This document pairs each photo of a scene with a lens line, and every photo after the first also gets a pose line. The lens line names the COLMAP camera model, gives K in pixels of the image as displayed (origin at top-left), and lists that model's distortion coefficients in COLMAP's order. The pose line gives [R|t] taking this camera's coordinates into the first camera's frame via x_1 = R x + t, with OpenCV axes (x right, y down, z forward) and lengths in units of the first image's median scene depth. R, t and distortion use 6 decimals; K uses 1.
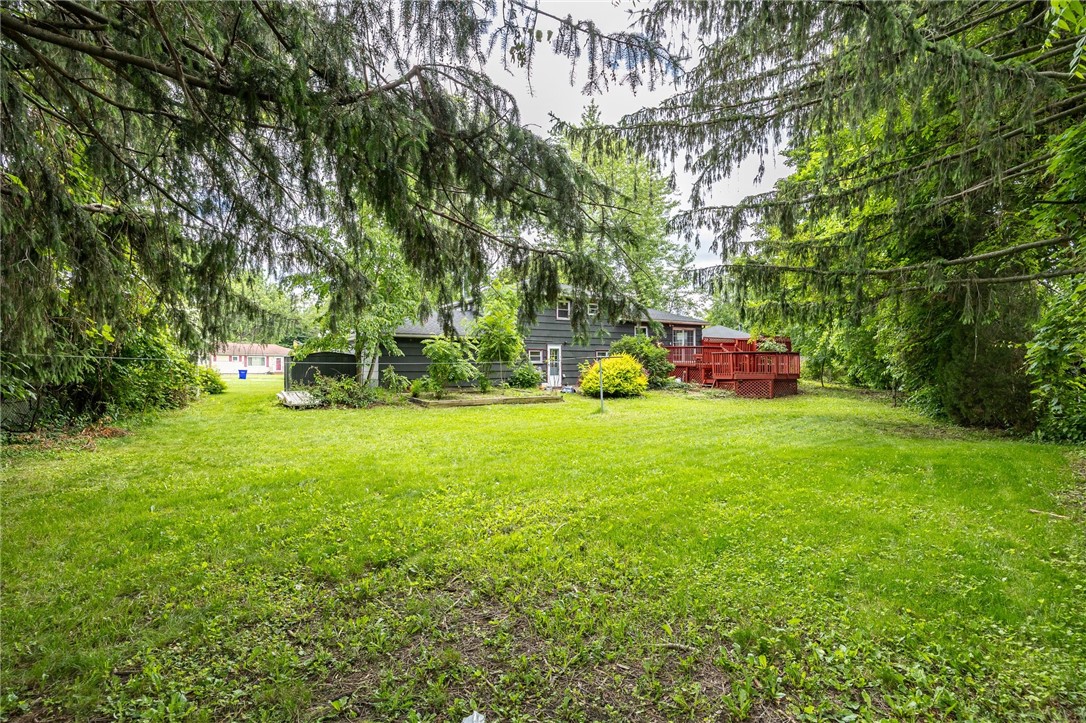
lens RADIAL K [[551.7, 0, 543.0], [0, 551.7, 361.5], [0, 0, 1]] dist [-0.000094, 0.000089]
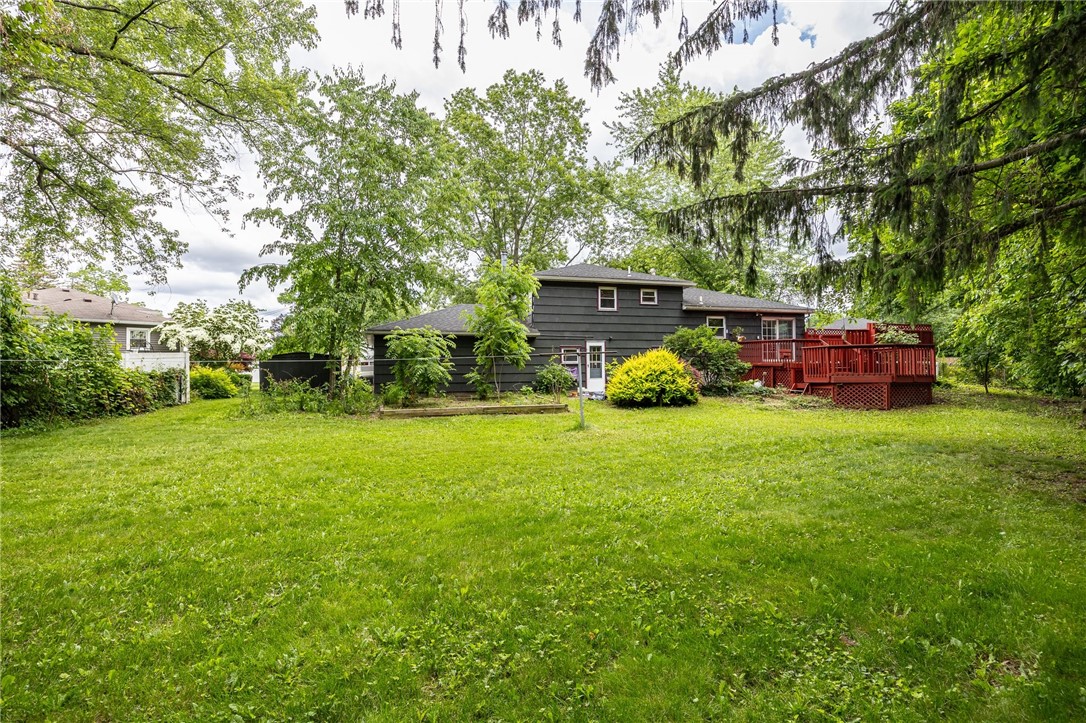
lens RADIAL K [[551.7, 0, 543.0], [0, 551.7, 361.5], [0, 0, 1]] dist [-0.000094, 0.000089]
pose [[0.965530, -0.011309, -0.260046, 0.165703], [0.009407, 0.999919, -0.008560, 0.006646], [0.260122, 0.005819, 0.965558, 0.193508]]
